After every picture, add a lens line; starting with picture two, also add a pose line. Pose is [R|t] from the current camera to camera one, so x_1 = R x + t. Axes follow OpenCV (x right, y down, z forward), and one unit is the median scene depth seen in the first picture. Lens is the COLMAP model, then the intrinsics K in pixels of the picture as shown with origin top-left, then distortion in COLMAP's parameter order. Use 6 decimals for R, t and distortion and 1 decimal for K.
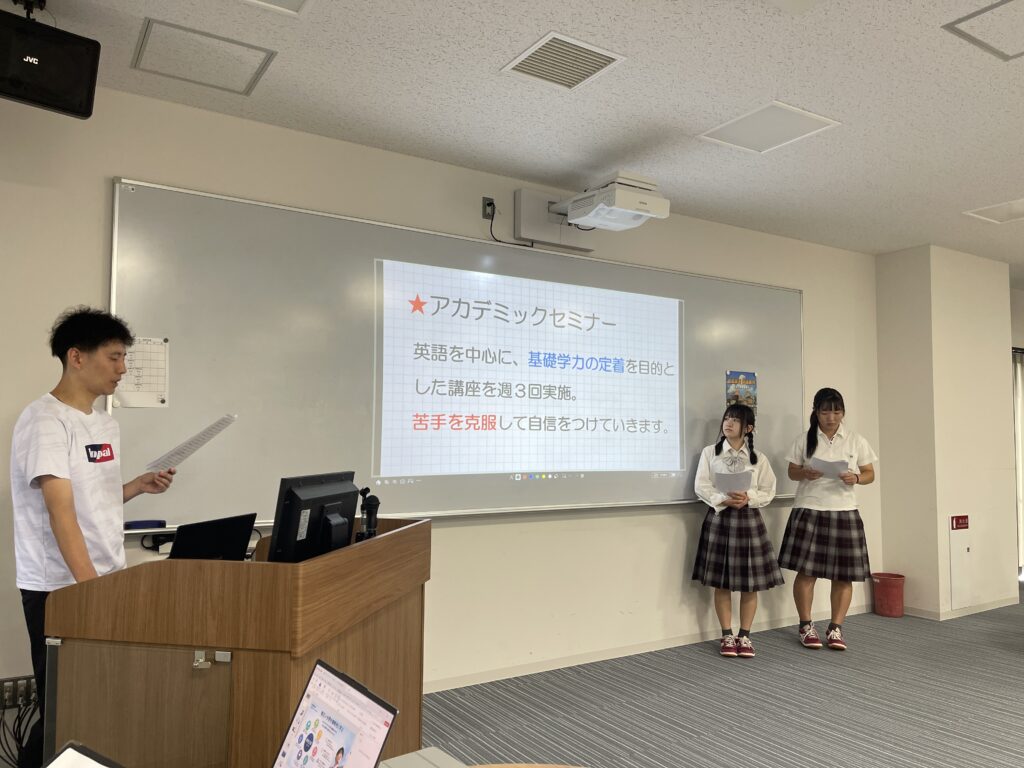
lens RADIAL K [[773.9, 0, 513.3], [0, 773.9, 390.2], [0, 0, 1]] dist [0.048017, -0.061474]
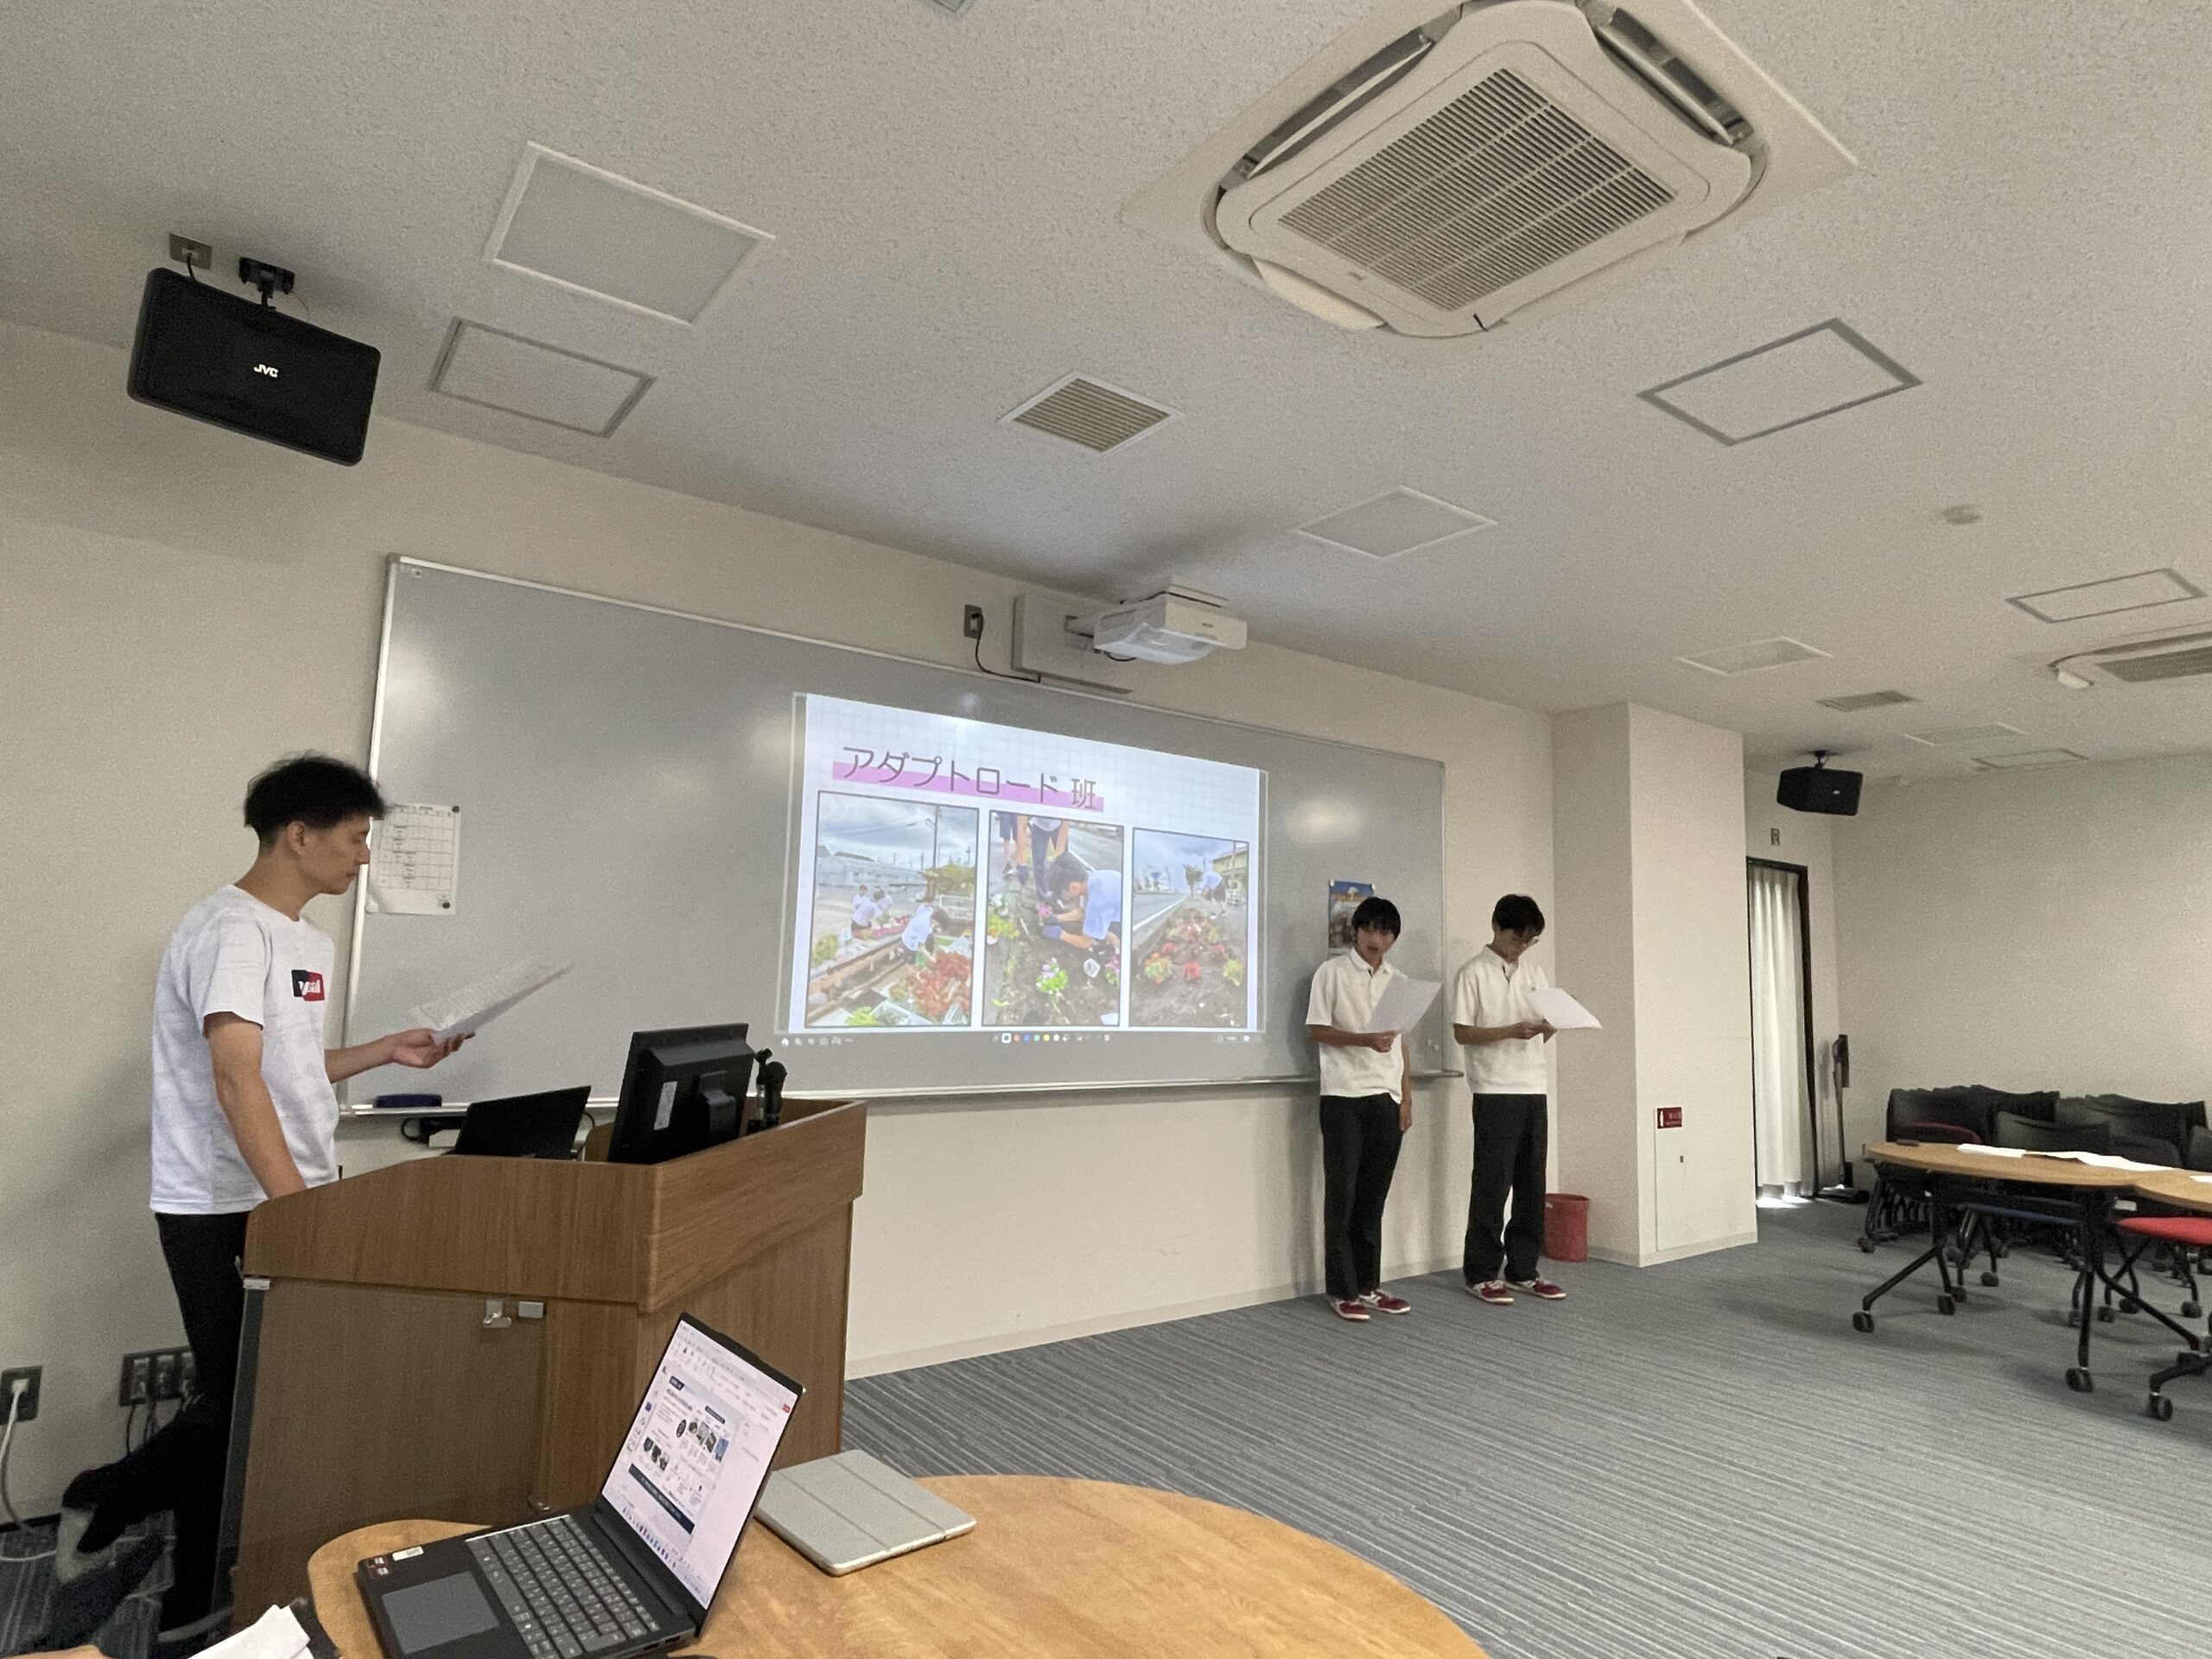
lens RADIAL K [[1219.9, 0, 1088.1], [0, 1219.9, 840.7], [0, 0, 1]] dist [-0.007636, 0.002363]
pose [[0.997413, 0.029836, 0.065397, 0.003436], [-0.026584, 0.998393, -0.050048, -0.002328], [-0.066785, 0.048180, 0.996603, -0.022016]]
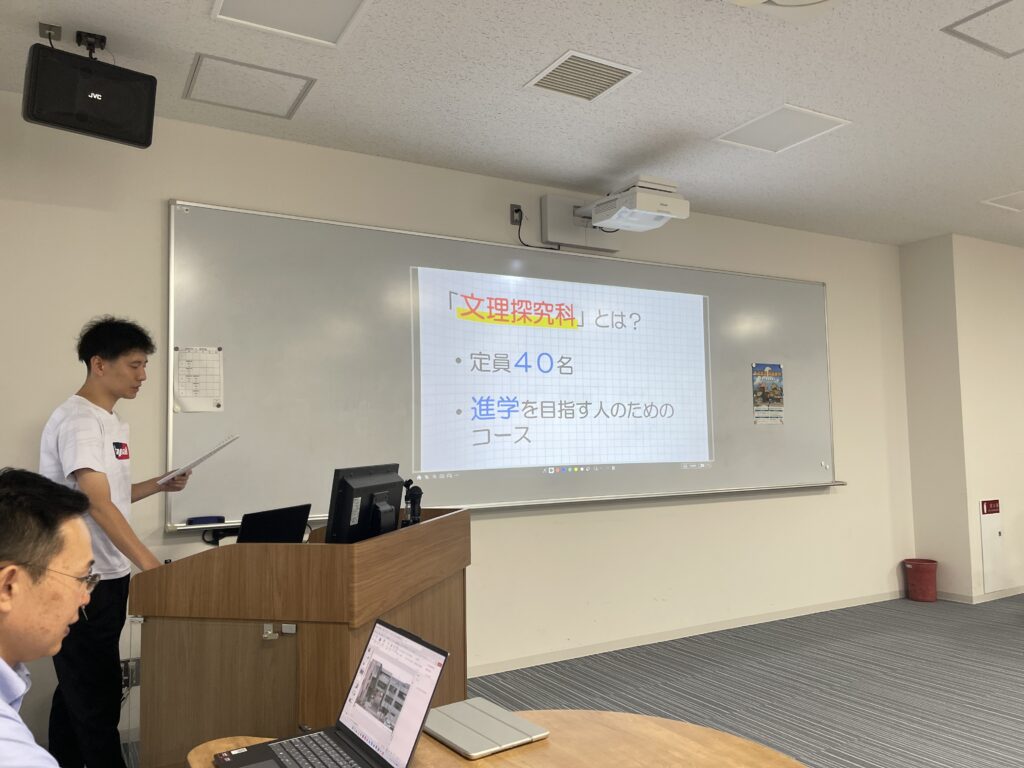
lens RADIAL K [[773.9, 0, 518.2], [0, 773.9, 386.8], [0, 0, 1]] dist [0.048017, -0.061474]
pose [[0.998934, -0.027658, -0.036950, 0.003696], [0.027434, 0.999602, -0.006557, 0.006250], [0.037117, 0.005536, 0.999296, -0.055989]]
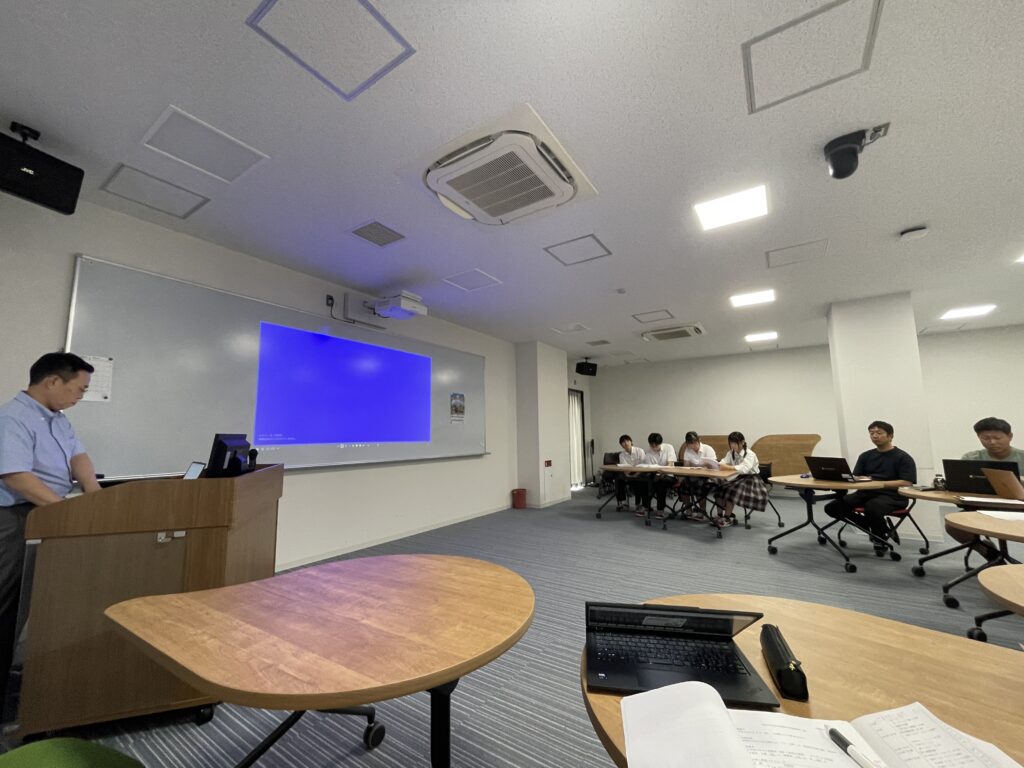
lens RADIAL K [[413.0, 0, 506.8], [0, 413.0, 384.7], [0, 0, 1]] dist [0.002579, -0.001324]
pose [[0.913410, 0.034067, 0.405613, -0.048771], [-0.008159, 0.997824, -0.065434, 0.034207], [-0.406959, 0.056458, 0.911700, -0.084152]]
